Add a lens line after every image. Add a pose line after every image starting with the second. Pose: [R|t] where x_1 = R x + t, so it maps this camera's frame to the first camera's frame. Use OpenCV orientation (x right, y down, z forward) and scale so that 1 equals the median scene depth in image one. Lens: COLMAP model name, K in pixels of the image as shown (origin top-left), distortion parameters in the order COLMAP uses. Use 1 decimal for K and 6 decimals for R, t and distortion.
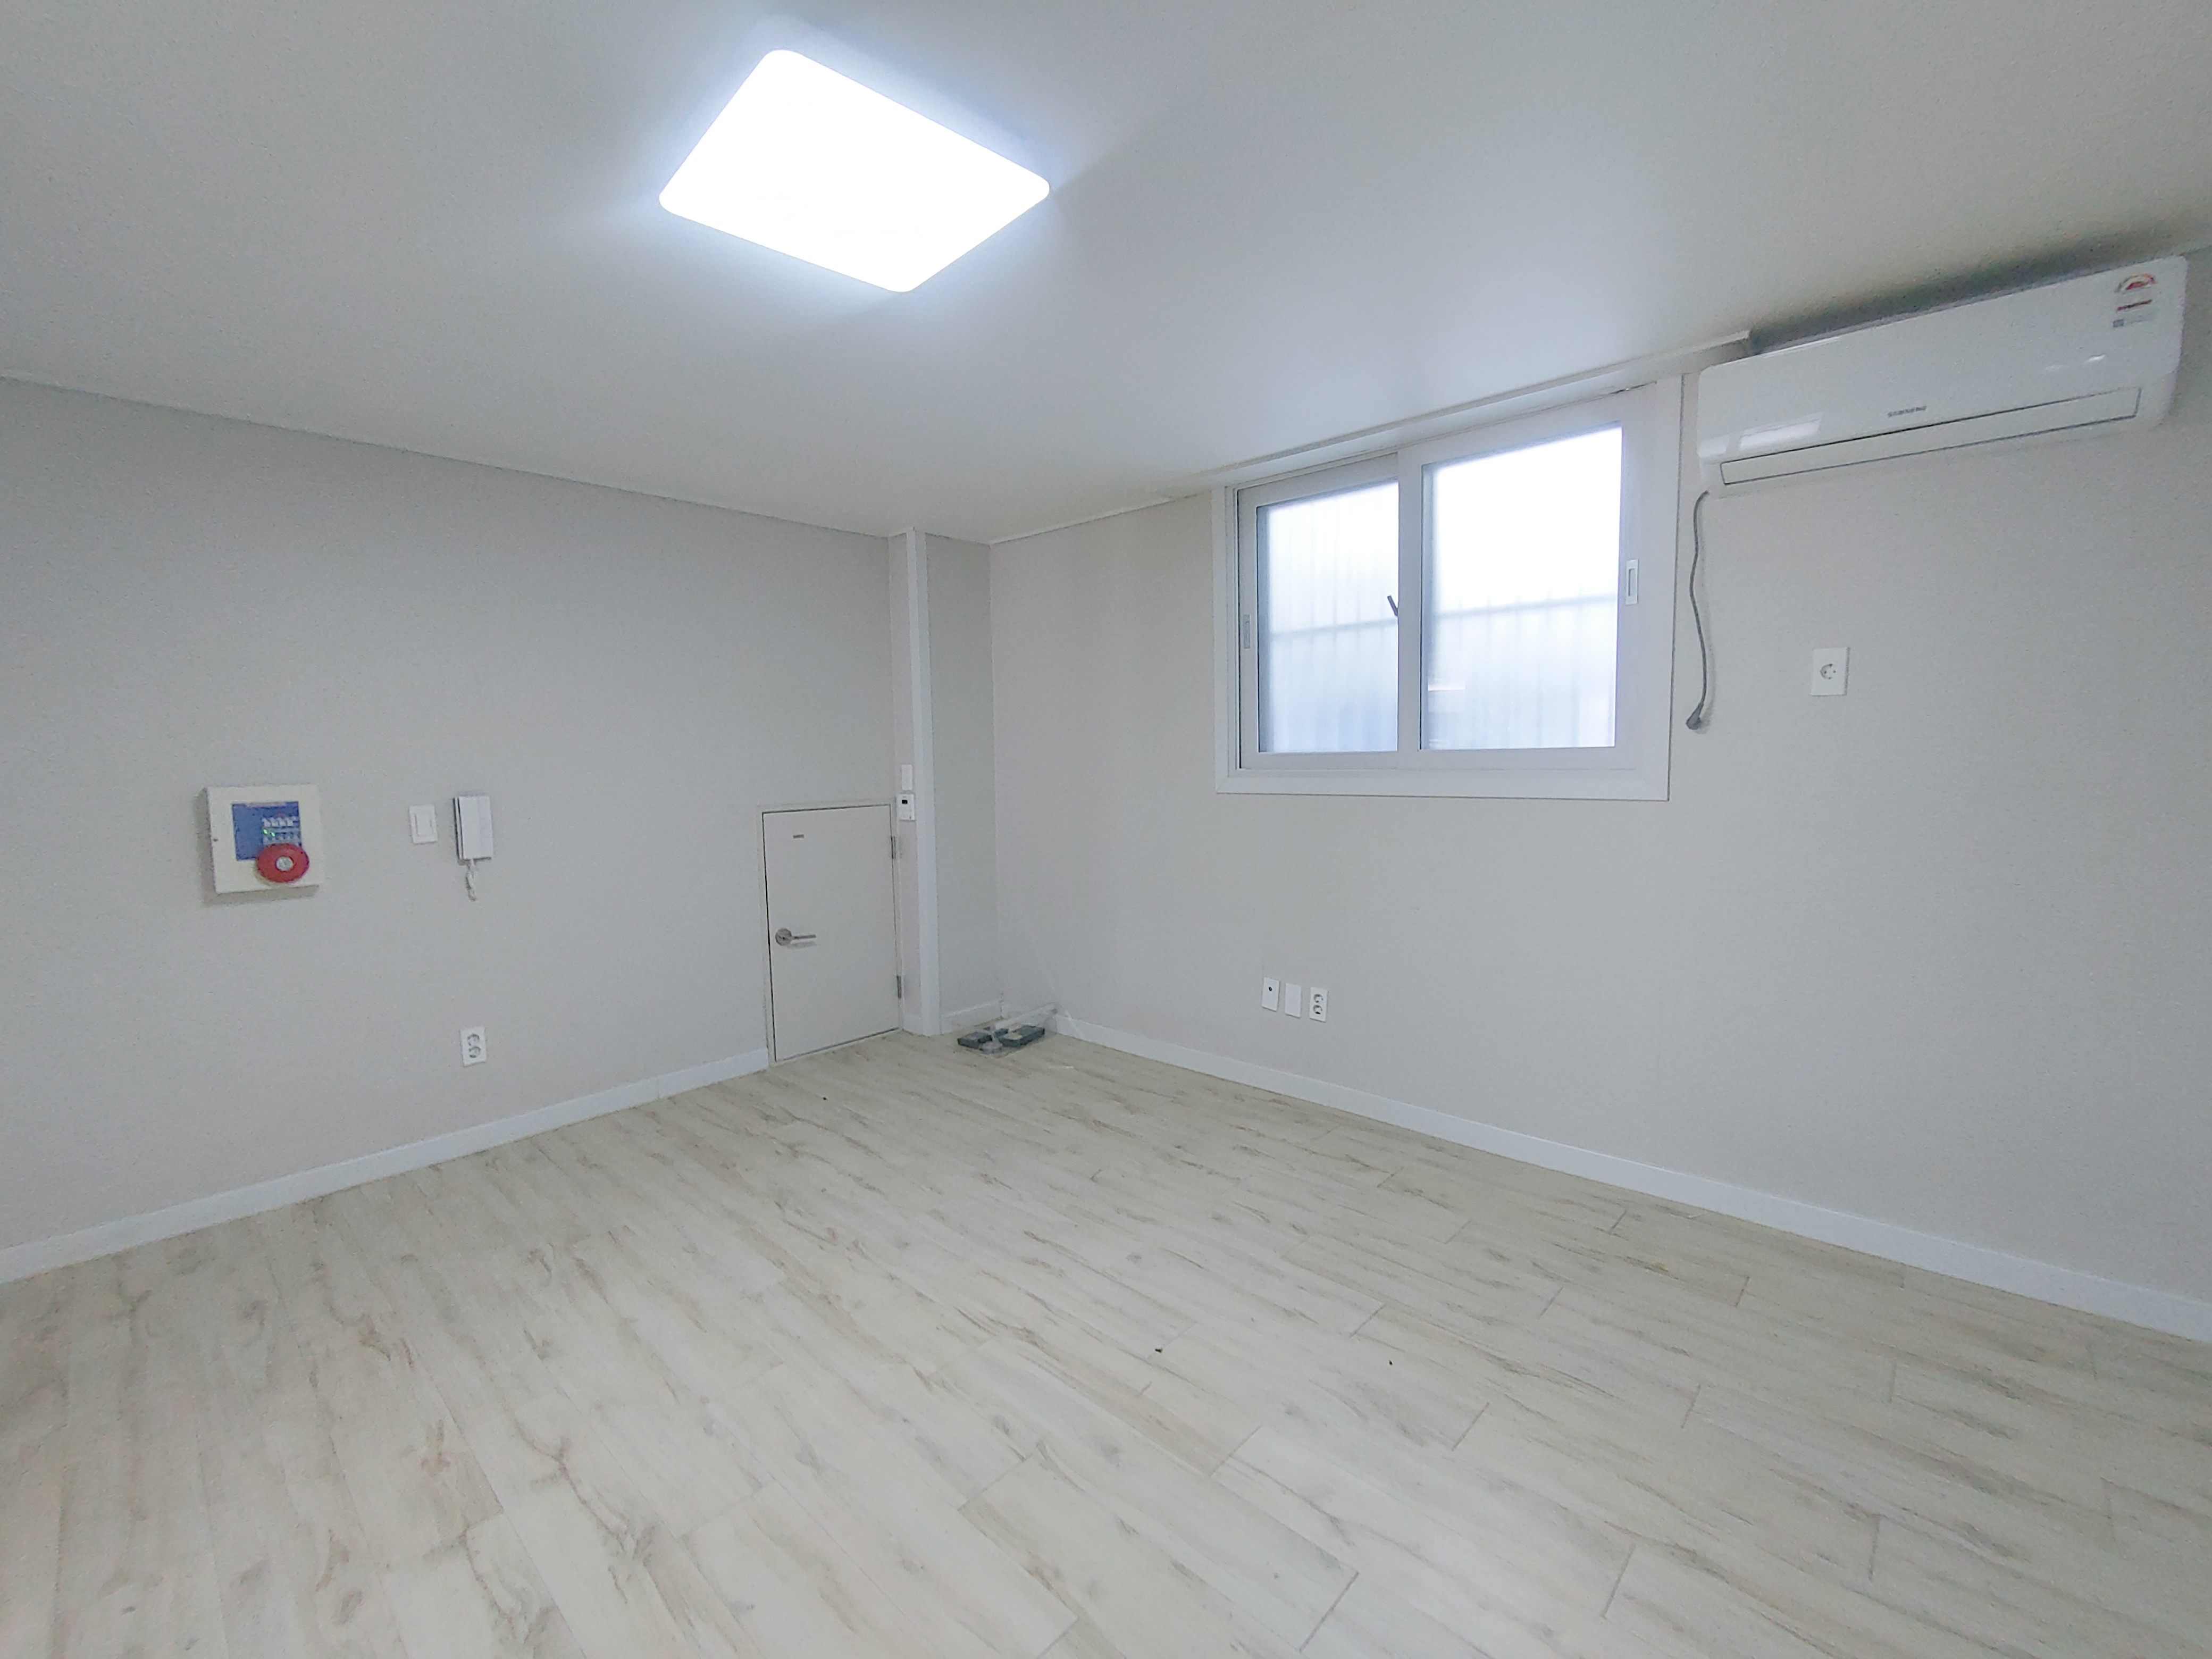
lens RADIAL K [[937.9, 0, 1106.0], [0, 937.9, 829.5], [0, 0, 1]] dist [0.000887, -0.000423]
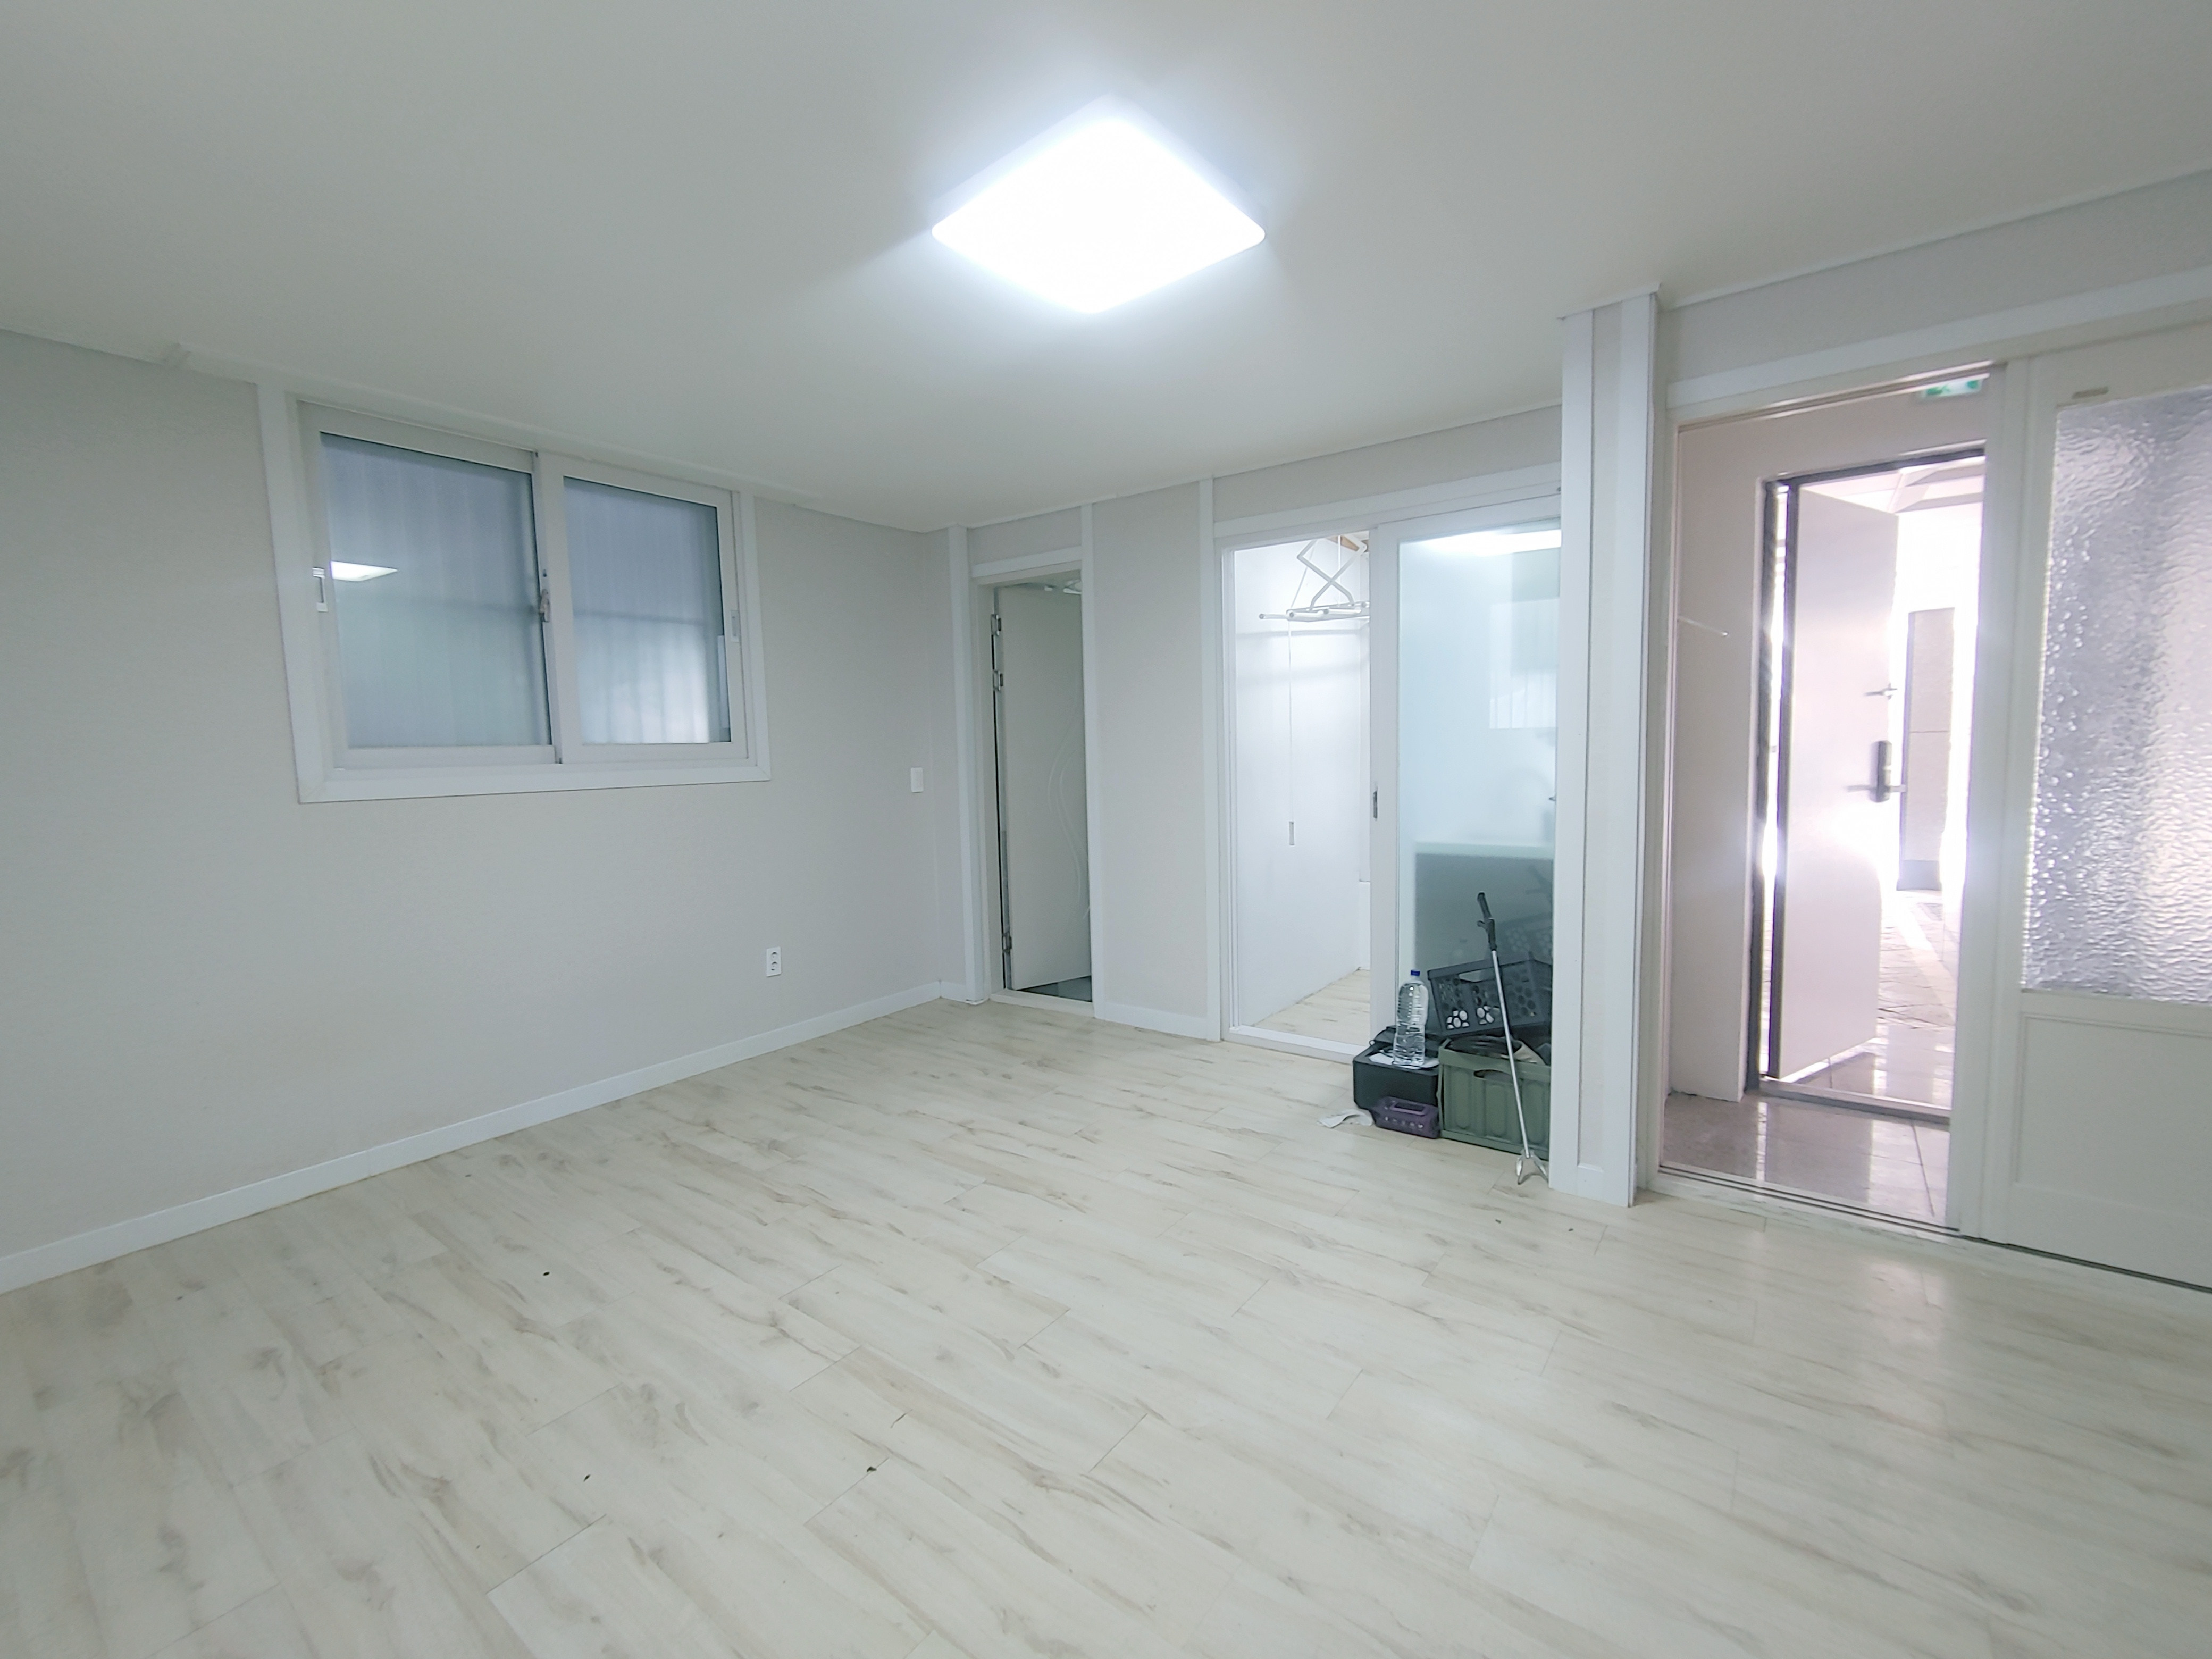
lens RADIAL K [[943.4, 0, 1101.1], [0, 943.4, 833.1], [0, 0, 1]] dist [-0.000282, -0.000429]
pose [[-0.993904, 0.052327, -0.097043, -0.072502], [0.034885, 0.984229, 0.173427, -0.086423], [0.104587, 0.168984, -0.980054, 1.423855]]
